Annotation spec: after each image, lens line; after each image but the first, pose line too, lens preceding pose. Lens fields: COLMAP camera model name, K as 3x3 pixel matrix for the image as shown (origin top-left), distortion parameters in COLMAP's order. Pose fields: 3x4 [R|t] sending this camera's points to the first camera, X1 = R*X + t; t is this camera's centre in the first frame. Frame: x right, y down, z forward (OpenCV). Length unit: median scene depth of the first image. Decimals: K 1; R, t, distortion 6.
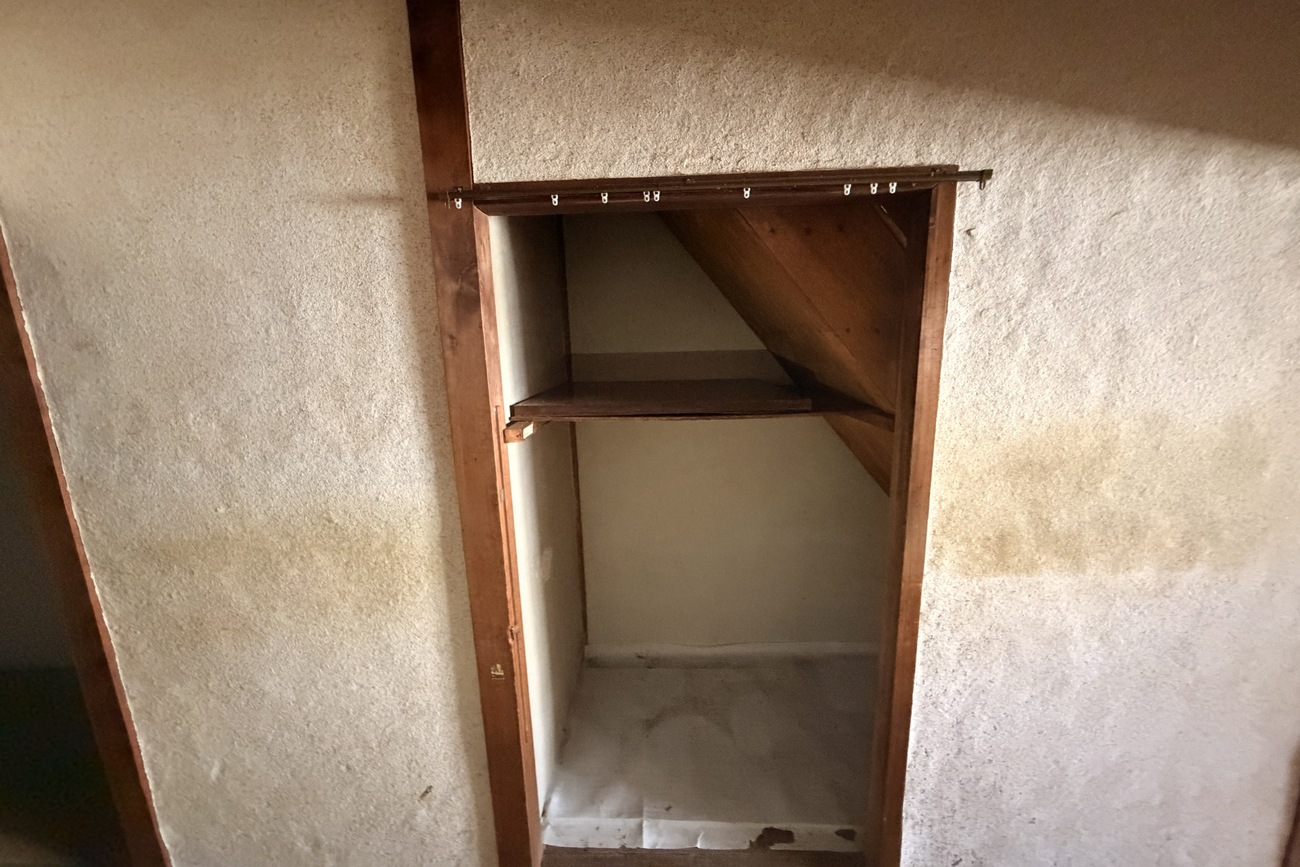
lens RADIAL K [[505.8, 0, 651.2], [0, 505.8, 447.2], [0, 0, 1]] dist [0.001620, 0.000119]
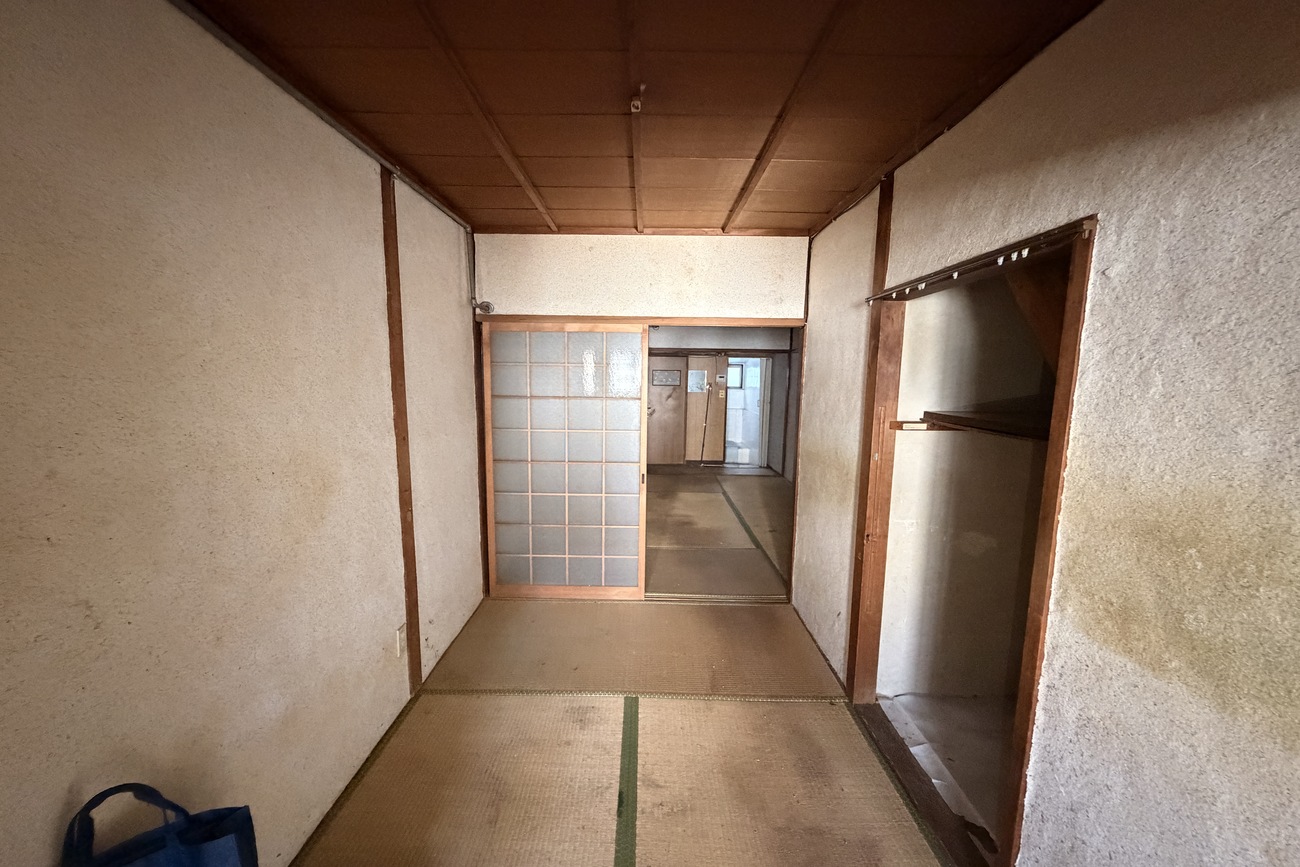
lens RADIAL K [[505.8, 0, 645.5], [0, 505.8, 436.4], [0, 0, 1]] dist [0.001620, 0.000119]
pose [[0.022281, 0.146194, -0.989005, 1.603578], [-0.210229, 0.967817, 0.138325, -0.054759], [0.977398, 0.204835, 0.052298, 0.117675]]
